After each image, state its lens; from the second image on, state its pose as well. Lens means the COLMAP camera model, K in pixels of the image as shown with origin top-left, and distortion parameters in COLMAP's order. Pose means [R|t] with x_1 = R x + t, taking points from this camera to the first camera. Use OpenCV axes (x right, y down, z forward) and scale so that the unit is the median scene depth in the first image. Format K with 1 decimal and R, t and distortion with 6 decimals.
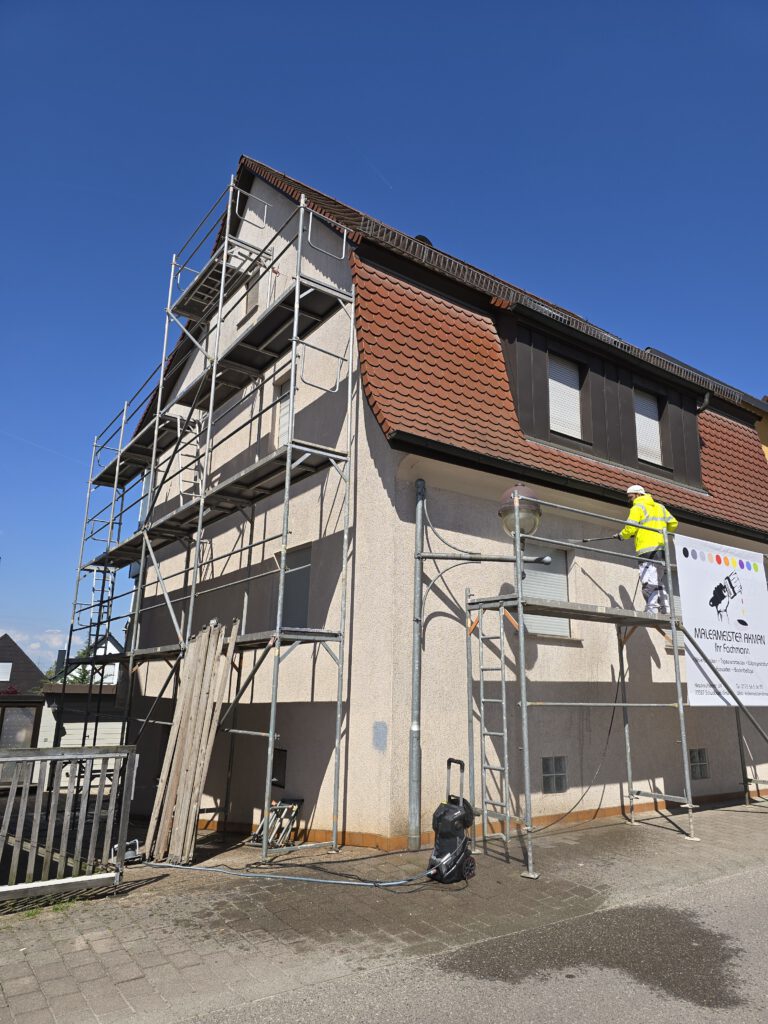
lens RADIAL K [[685.6, 0, 384.6], [0, 685.6, 510.1], [0, 0, 1]] dist [0.056495, -0.043968]
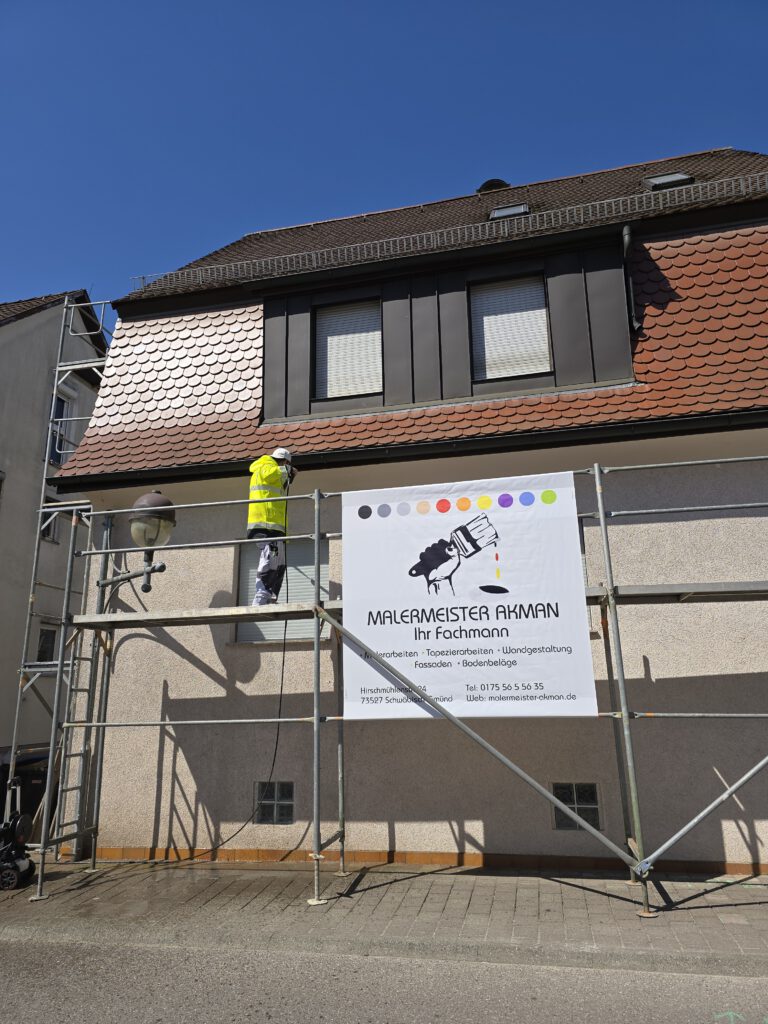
lens RADIAL K [[685.6, 0, 383.3], [0, 685.6, 513.5], [0, 0, 1]] dist [0.056495, -0.043968]
pose [[0.665155, -0.223345, -0.712521, 0.998917], [0.217343, 0.970813, -0.101413, 0.145862], [0.714374, -0.087406, 0.694284, 0.516651]]
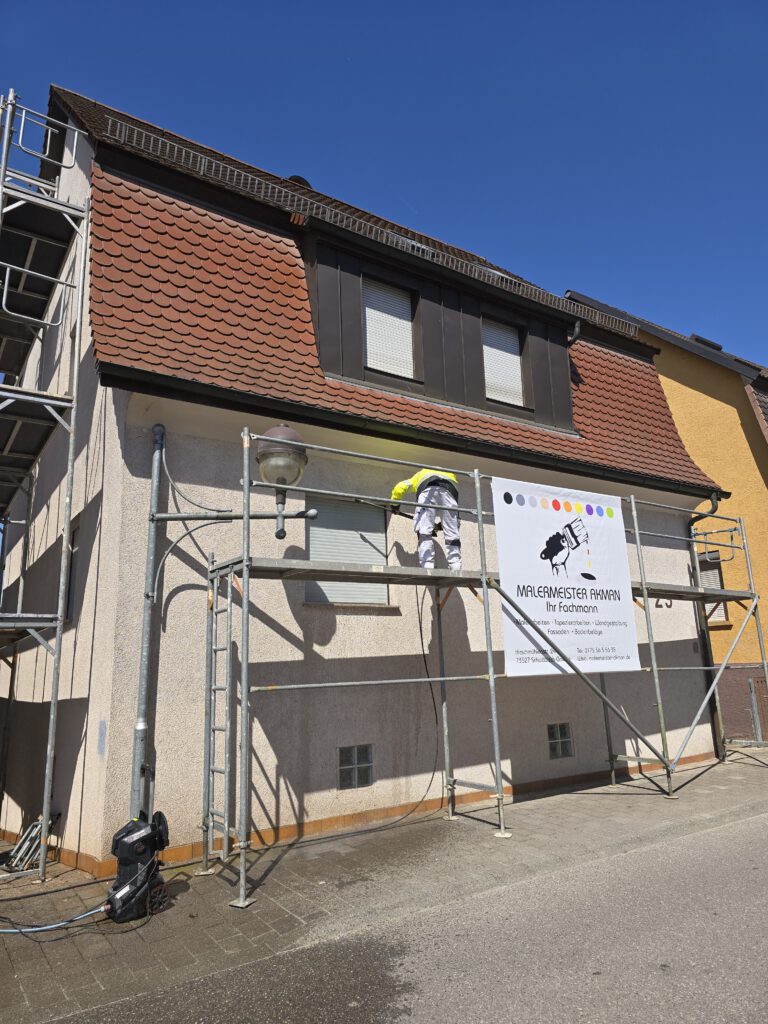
lens RADIAL K [[685.6, 0, 377.6], [0, 685.6, 512.7], [0, 0, 1]] dist [0.056495, -0.043968]
pose [[0.998295, -0.057001, -0.012606, 0.292050], [0.057344, 0.997940, 0.028780, 0.047071], [0.010940, -0.029454, 0.999506, 0.158407]]
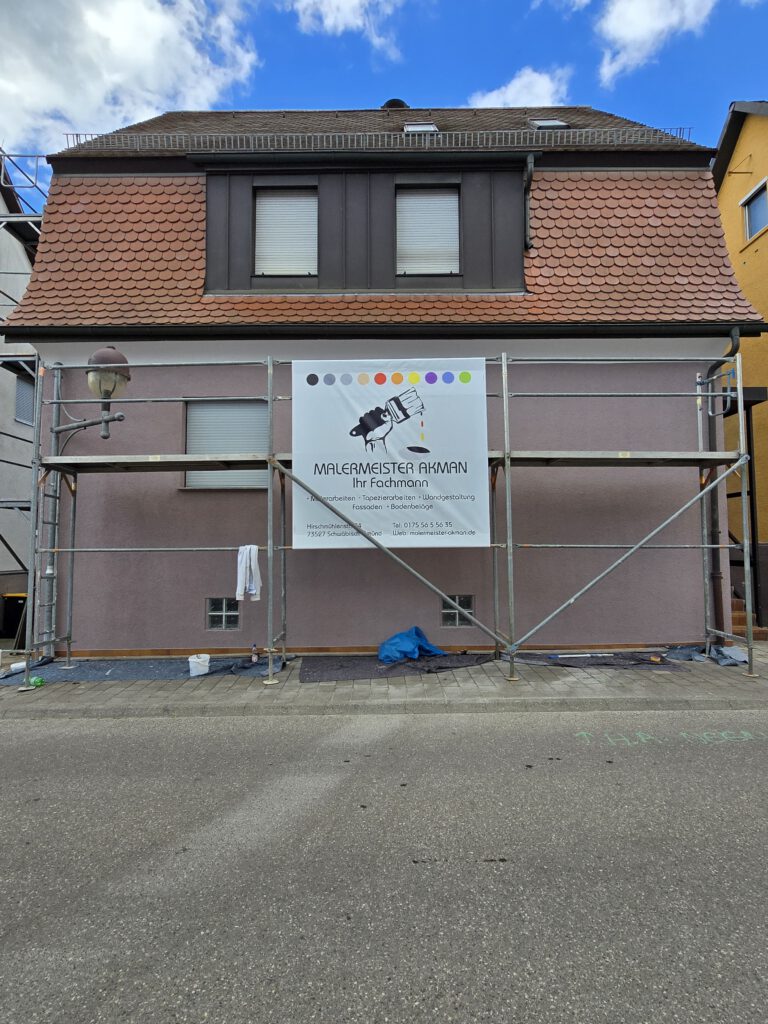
lens RADIAL K [[540.7, 0, 378.9], [0, 540.7, 507.7], [0, 0, 1]] dist [-0.006496, -0.004087]
pose [[0.817693, -0.060063, -0.572512, 0.906402], [0.167089, 0.976489, 0.136201, 0.144398], [0.550871, -0.207032, 0.808504, 0.475853]]
